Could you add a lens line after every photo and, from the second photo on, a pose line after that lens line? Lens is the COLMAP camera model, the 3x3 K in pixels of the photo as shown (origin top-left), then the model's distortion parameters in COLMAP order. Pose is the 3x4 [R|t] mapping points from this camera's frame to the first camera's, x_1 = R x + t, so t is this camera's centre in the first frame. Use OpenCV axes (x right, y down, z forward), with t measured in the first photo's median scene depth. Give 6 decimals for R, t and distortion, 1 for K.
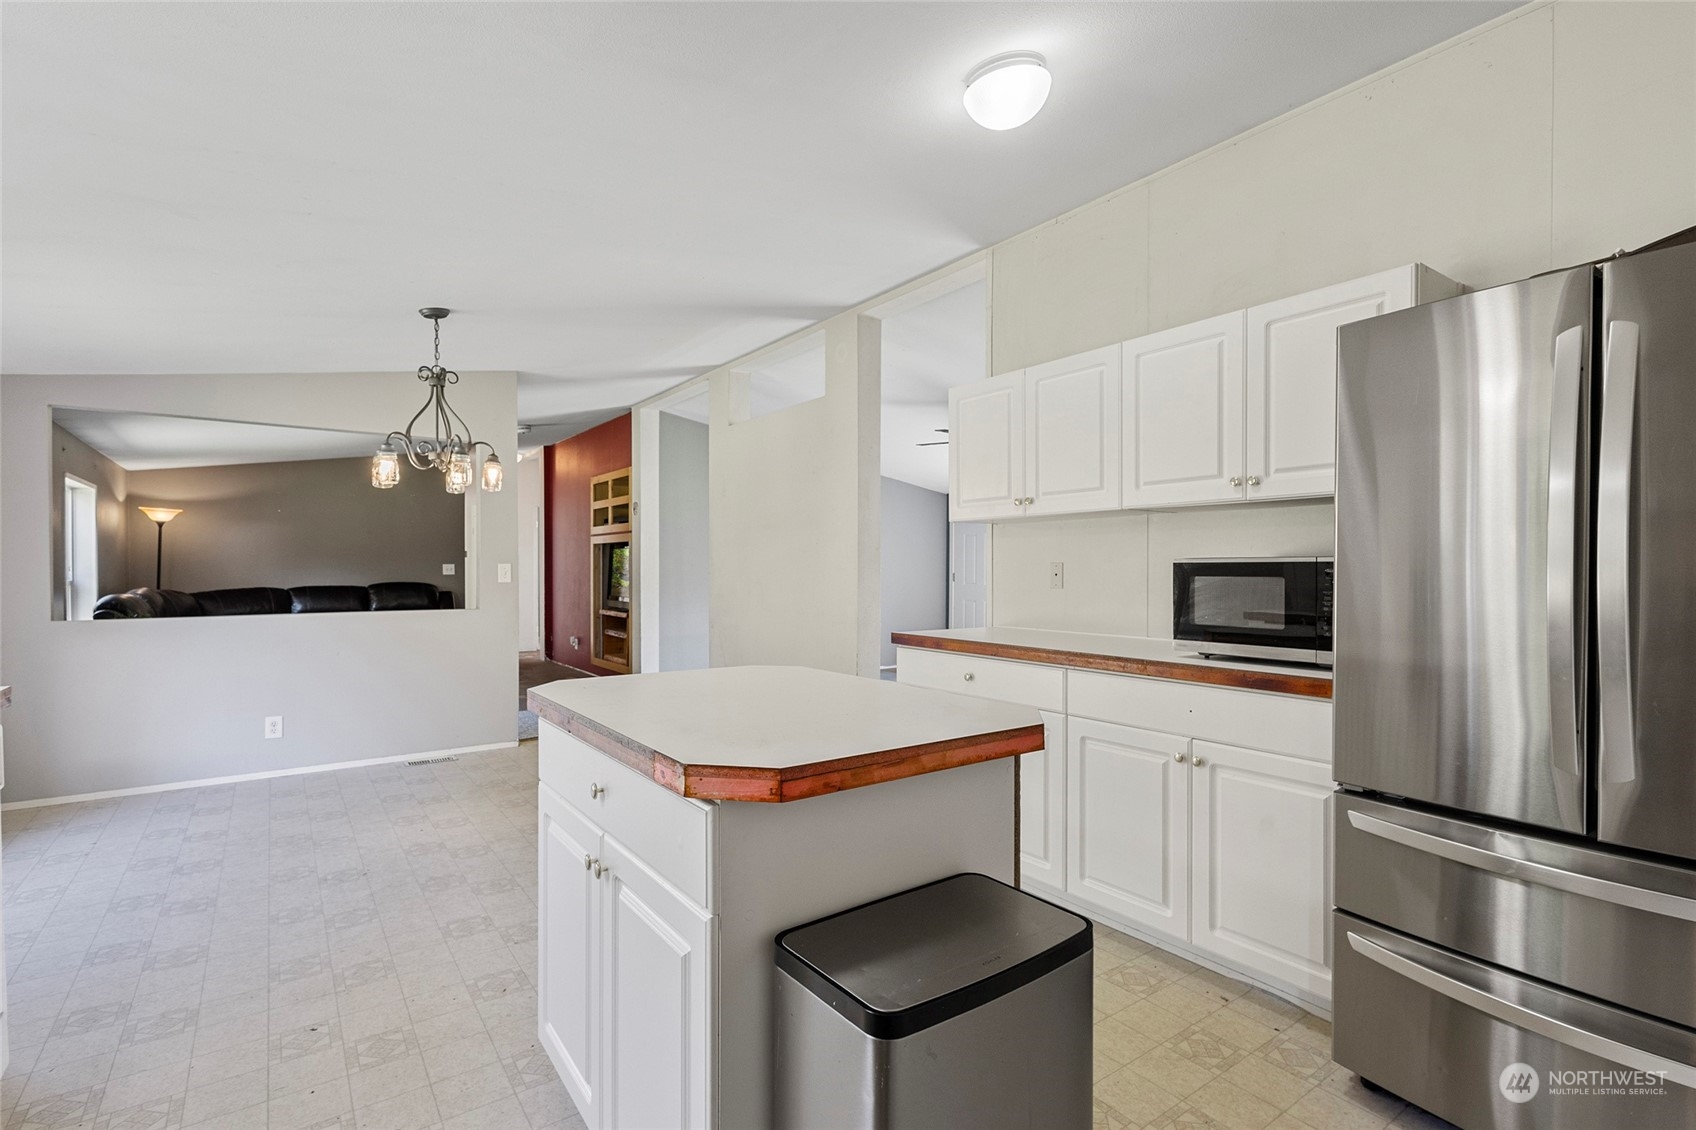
lens RADIAL K [[786.5, 0, 854.3], [0, 786.5, 576.1], [0, 0, 1]] dist [0.014378, -0.004393]
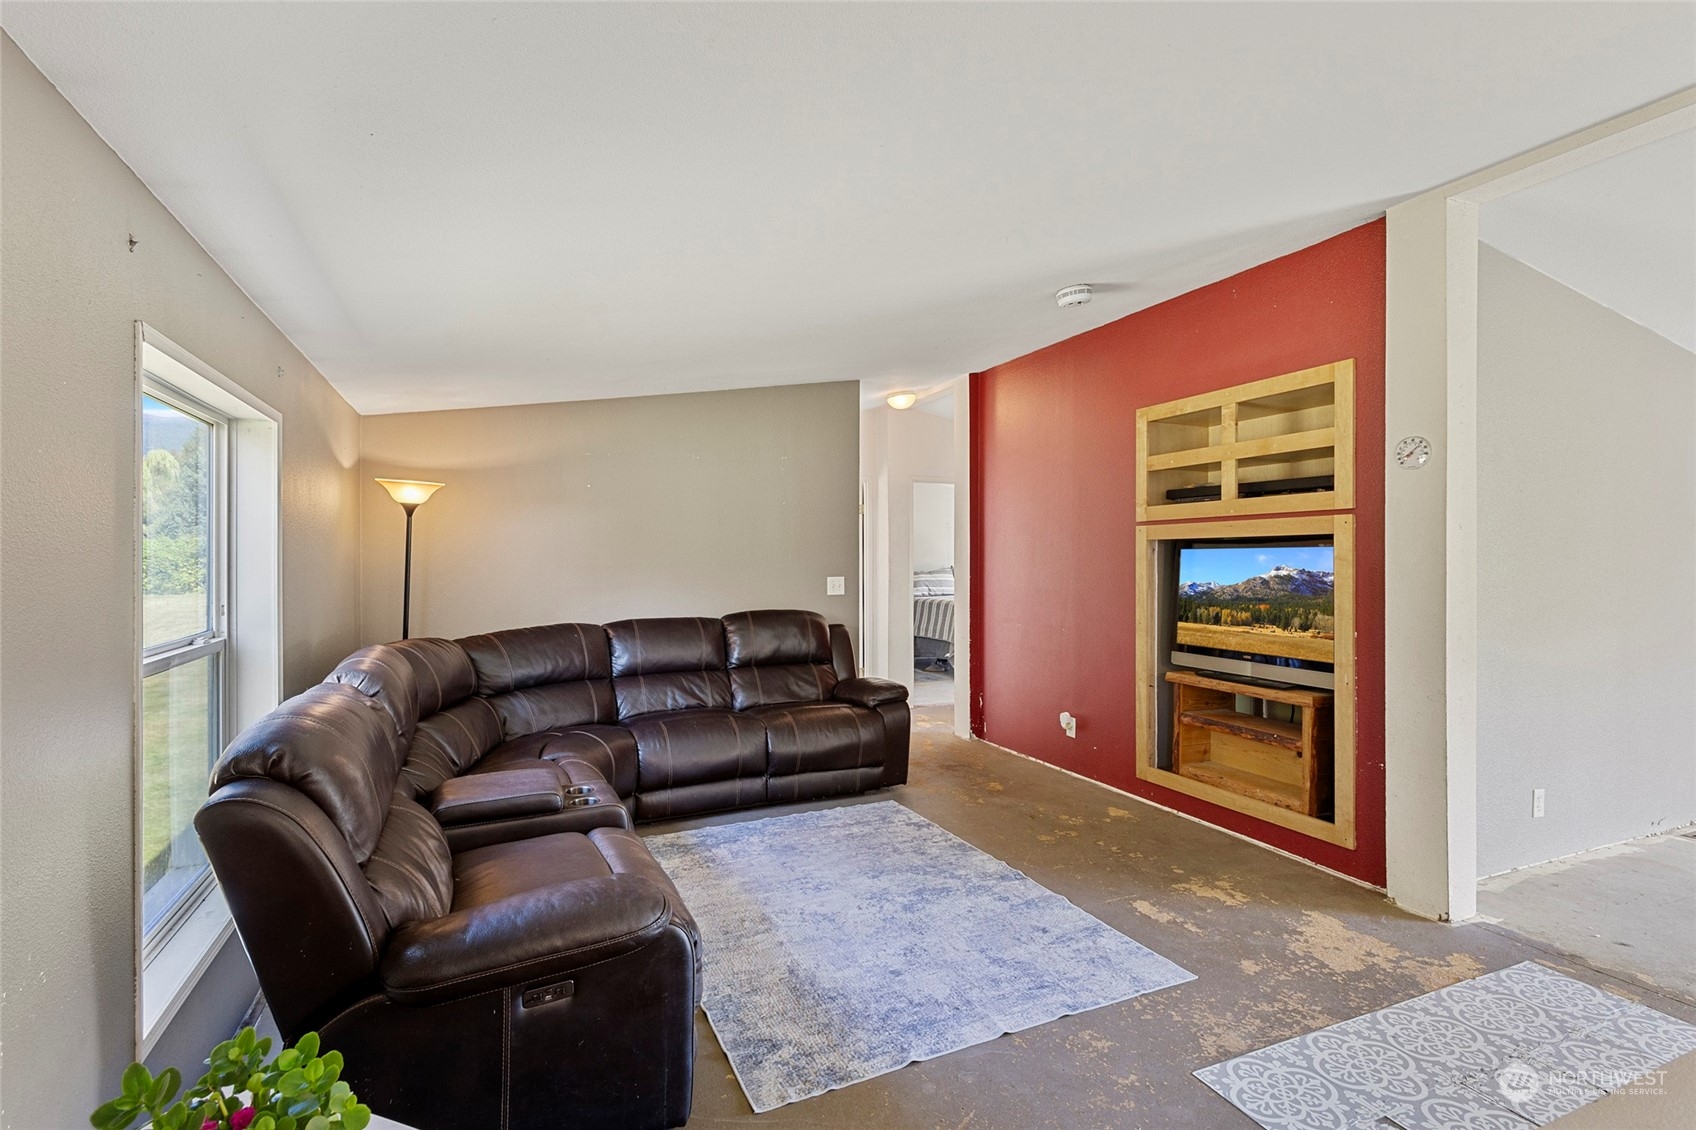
lens RADIAL K [[786.5, 0, 856.8], [0, 786.5, 560.5], [0, 0, 1]] dist [0.014378, -0.004393]
pose [[0.979819, -0.000836, -0.199885, -0.426277], [-0.000669, 0.999972, -0.007466, -0.025198], [0.199886, 0.007449, 0.979791, 0.485563]]
